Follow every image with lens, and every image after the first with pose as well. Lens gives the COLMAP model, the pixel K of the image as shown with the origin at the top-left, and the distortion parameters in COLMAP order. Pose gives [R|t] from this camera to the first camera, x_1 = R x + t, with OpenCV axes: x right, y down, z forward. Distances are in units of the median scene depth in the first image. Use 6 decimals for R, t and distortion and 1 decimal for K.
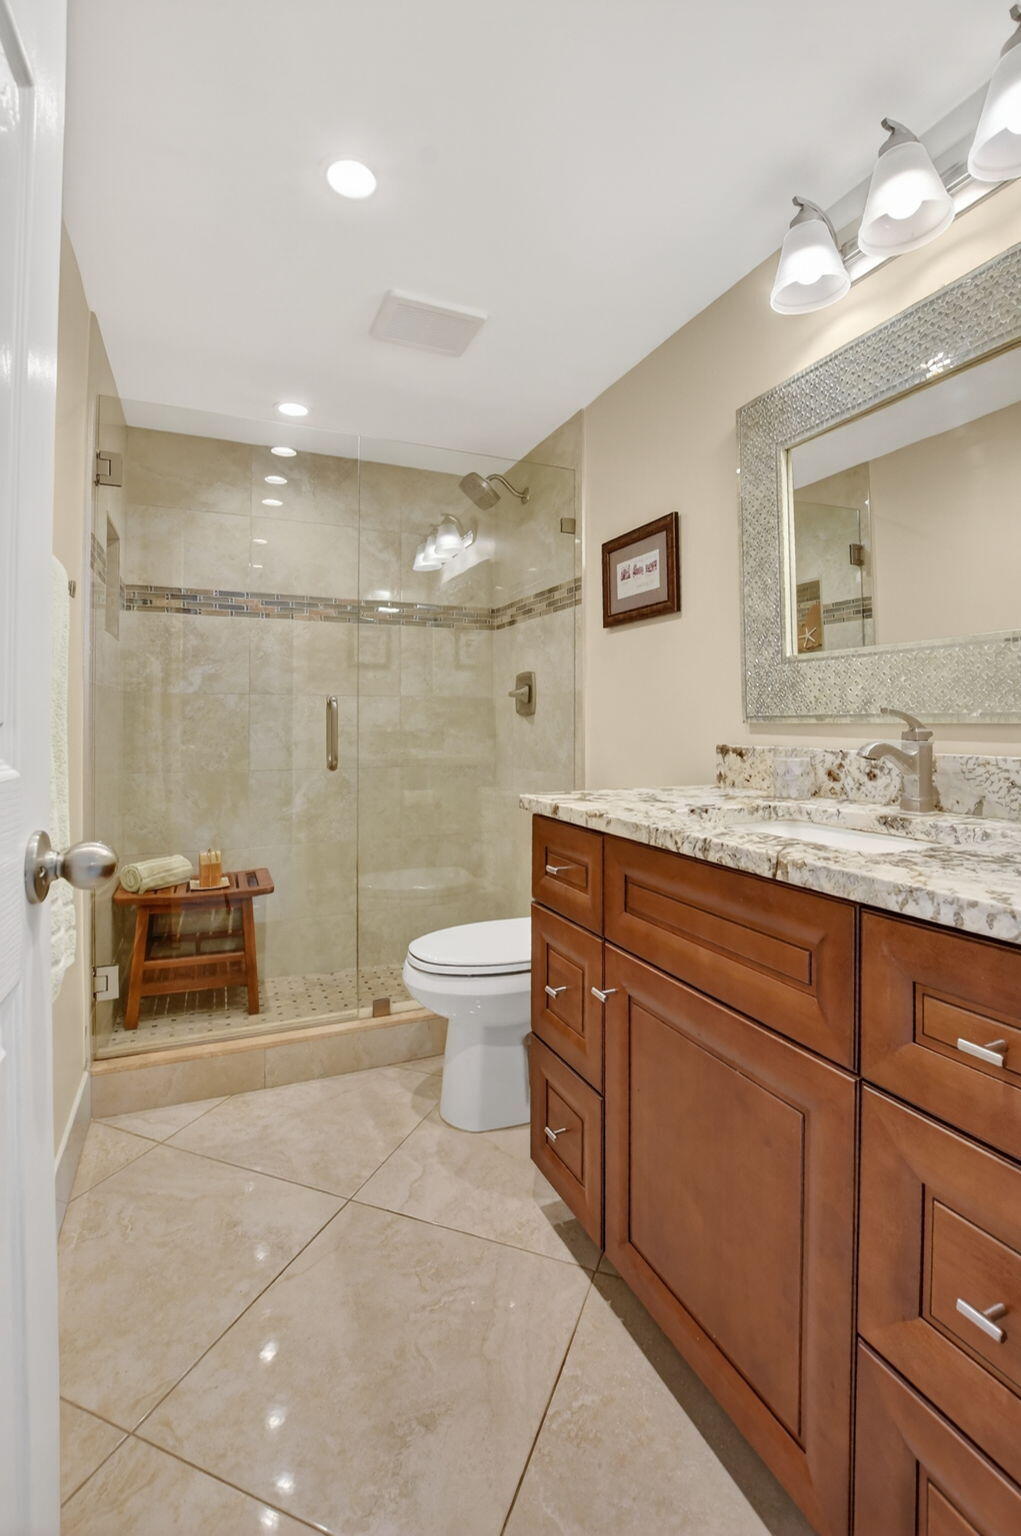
lens RADIAL K [[695.8, 0, 509.8], [0, 695.8, 717.5], [0, 0, 1]] dist [-0.028866, 0.000451]
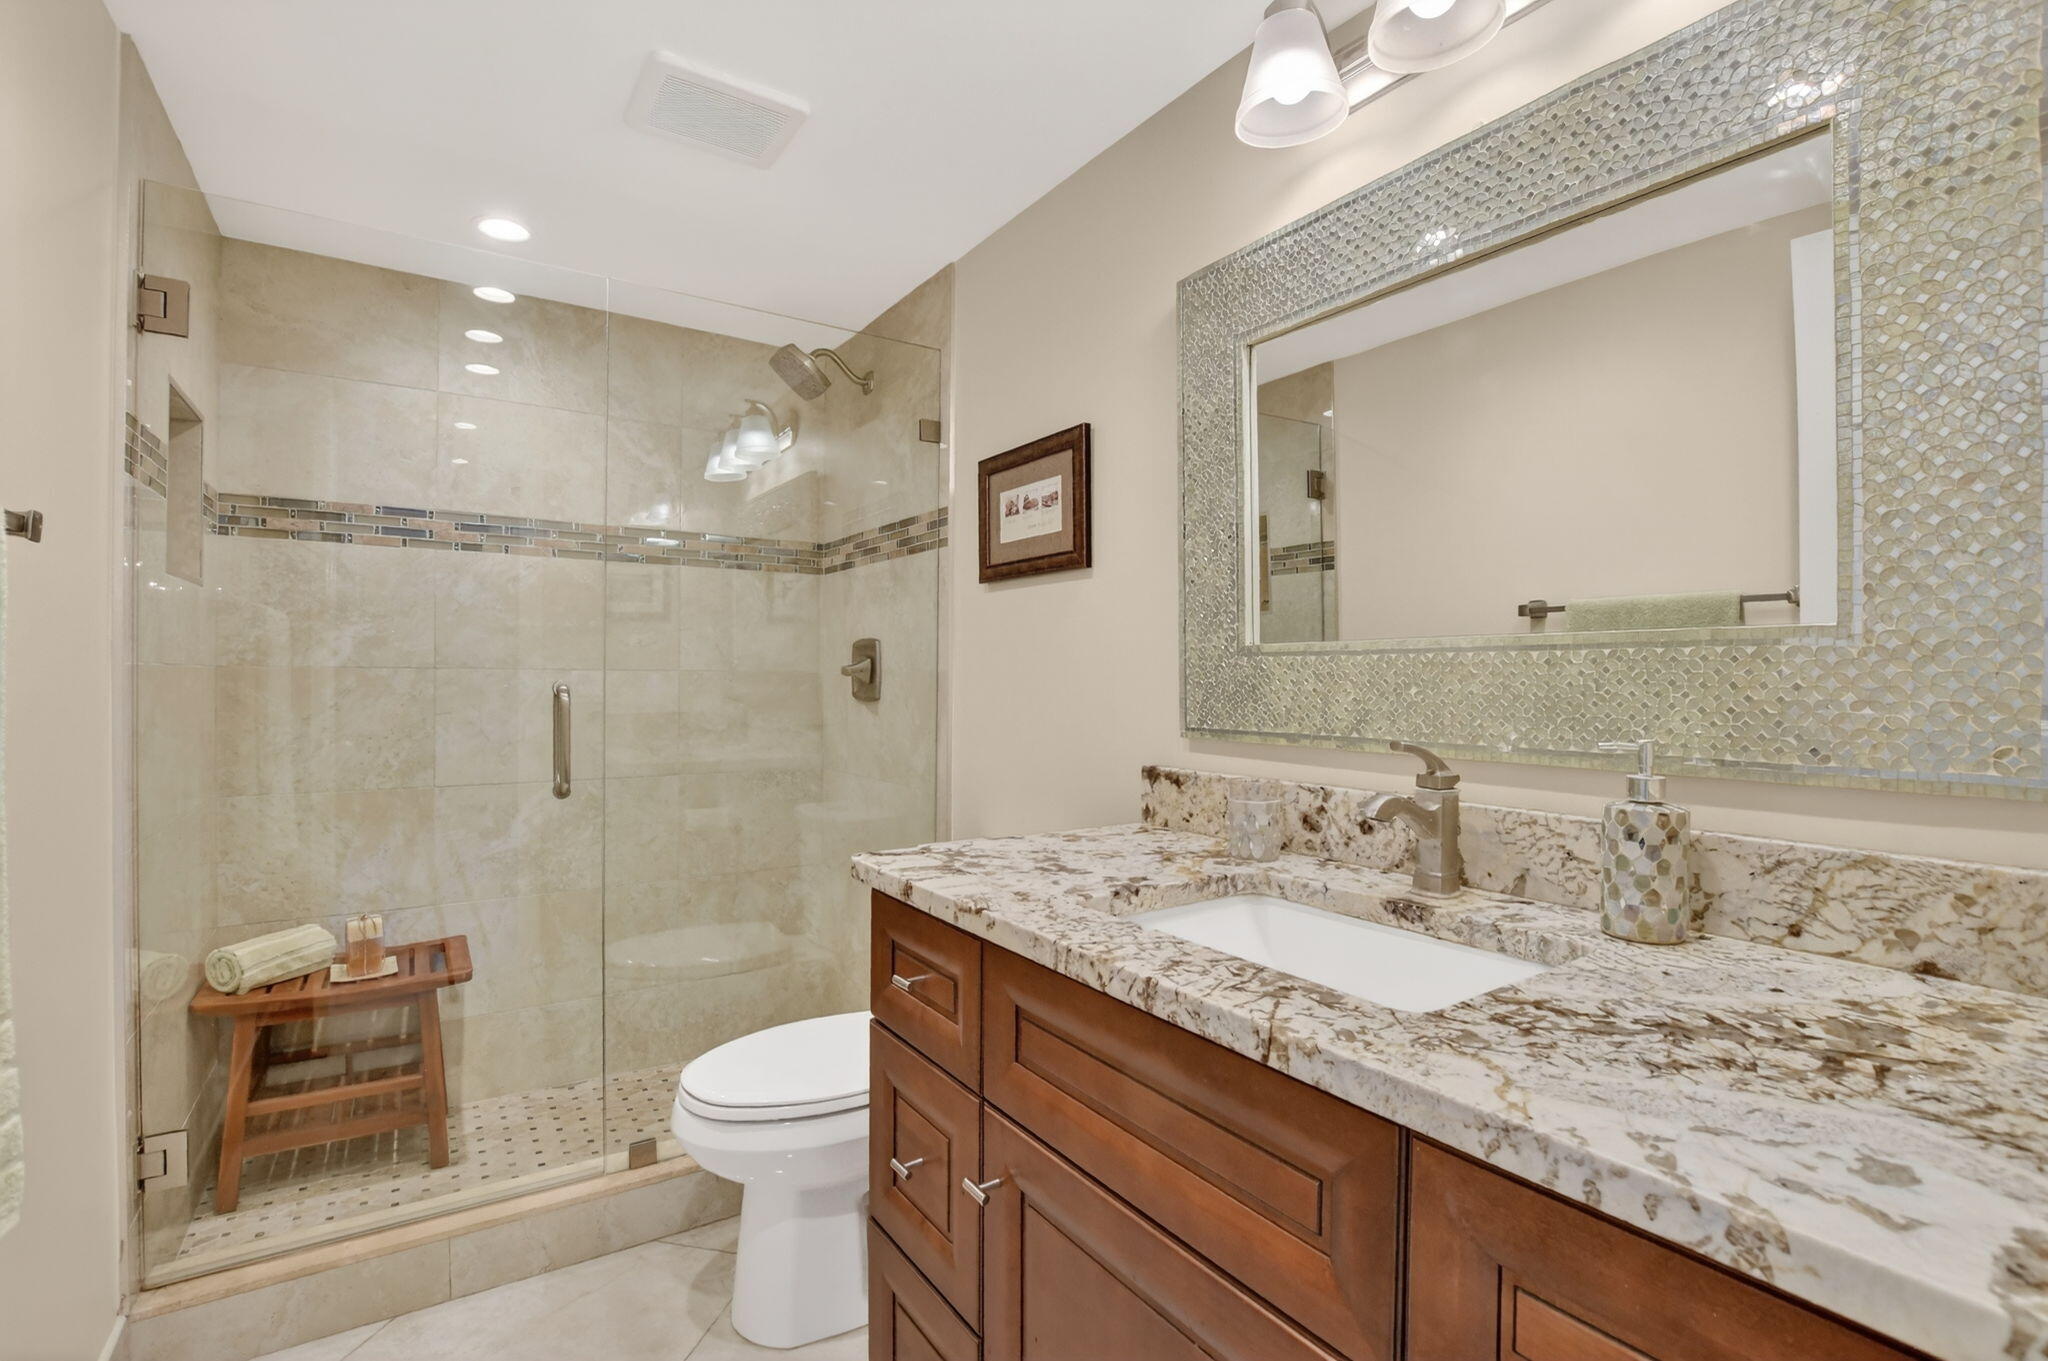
lens RADIAL K [[924.2, 0, 1001.2], [0, 924.2, 680.1], [0, 0, 1]] dist [-0.029874, 0.001005]
pose [[0.986686, 0.006133, 0.162524, 0.008175], [-0.007798, 0.999923, 0.009613, -0.048044], [-0.162452, -0.010753, 0.986658, 0.104002]]
